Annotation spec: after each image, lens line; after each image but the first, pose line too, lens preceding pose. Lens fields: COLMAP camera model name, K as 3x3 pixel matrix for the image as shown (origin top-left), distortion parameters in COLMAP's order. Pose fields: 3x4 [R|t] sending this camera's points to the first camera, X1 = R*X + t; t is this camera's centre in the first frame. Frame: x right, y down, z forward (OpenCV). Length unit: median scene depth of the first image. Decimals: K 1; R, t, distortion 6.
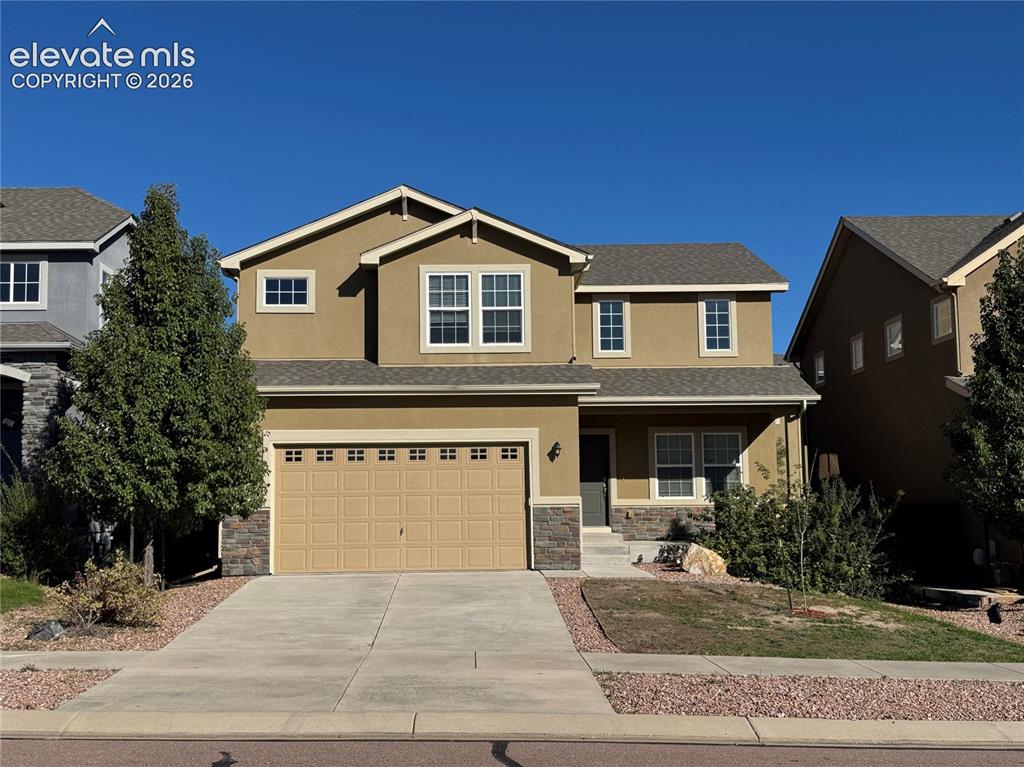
lens RADIAL K [[1222.5, 0, 512.0], [0, 1222.5, 383.5], [0, 0, 1]] dist [0.115350, -0.280769]
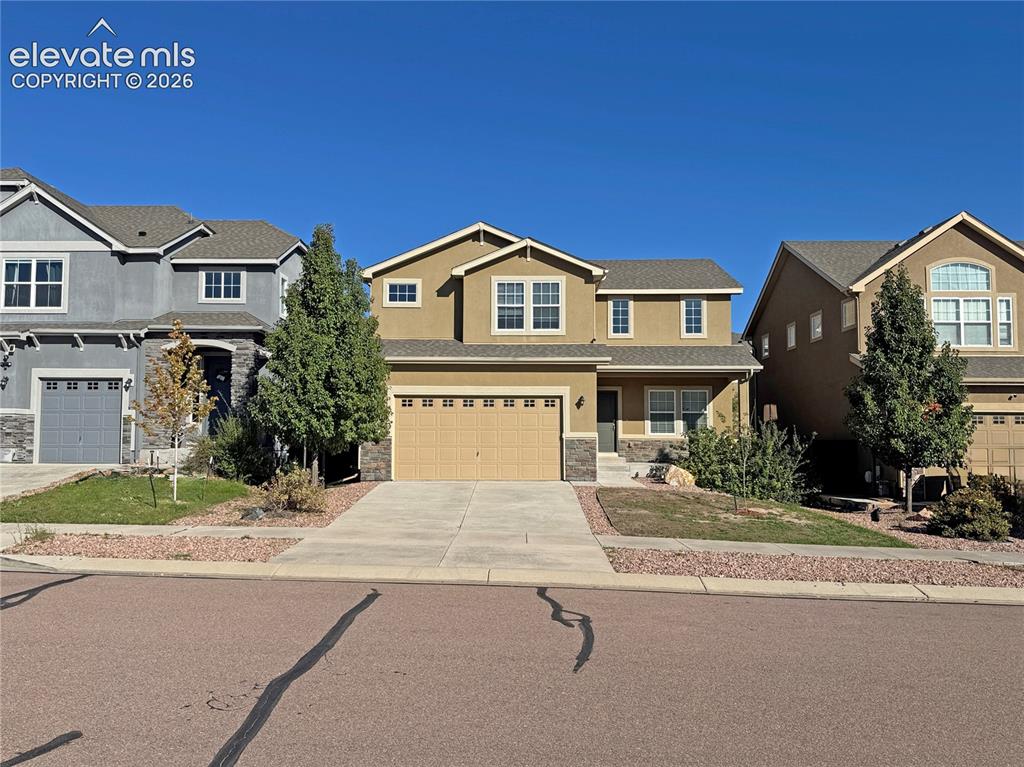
lens RADIAL K [[844.1, 0, 512.0], [0, 844.1, 383.5], [0, 0, 1]] dist [0.045944, -0.009506]
pose [[0.998800, 0.012096, -0.047457, 0.000113], [-0.010308, 0.999234, 0.037747, -0.005505], [0.047877, -0.037213, 0.998160, -0.032070]]
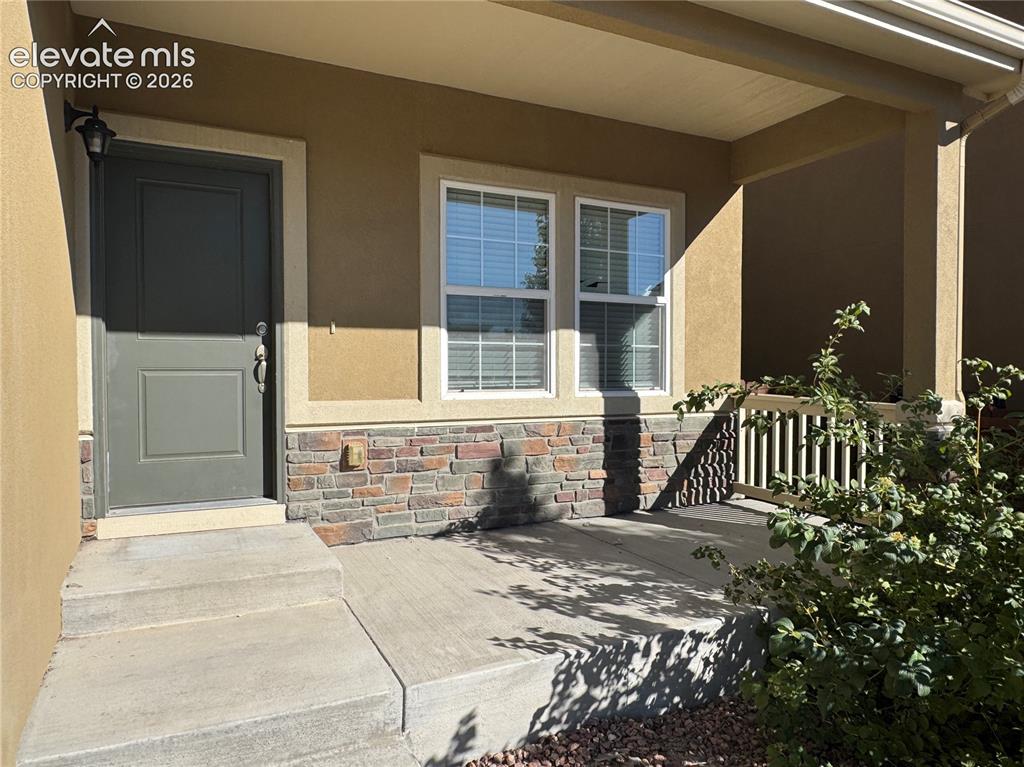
lens RADIAL K [[627.0, 0, 512.0], [0, 627.0, 383.5], [0, 0, 1]] dist [-0.071633, 0.000049]
pose [[0.897420, -0.001349, 0.441176, 0.086776], [-0.048570, 0.993615, 0.101837, 0.098198], [-0.438496, -0.112818, 0.891624, 1.133943]]
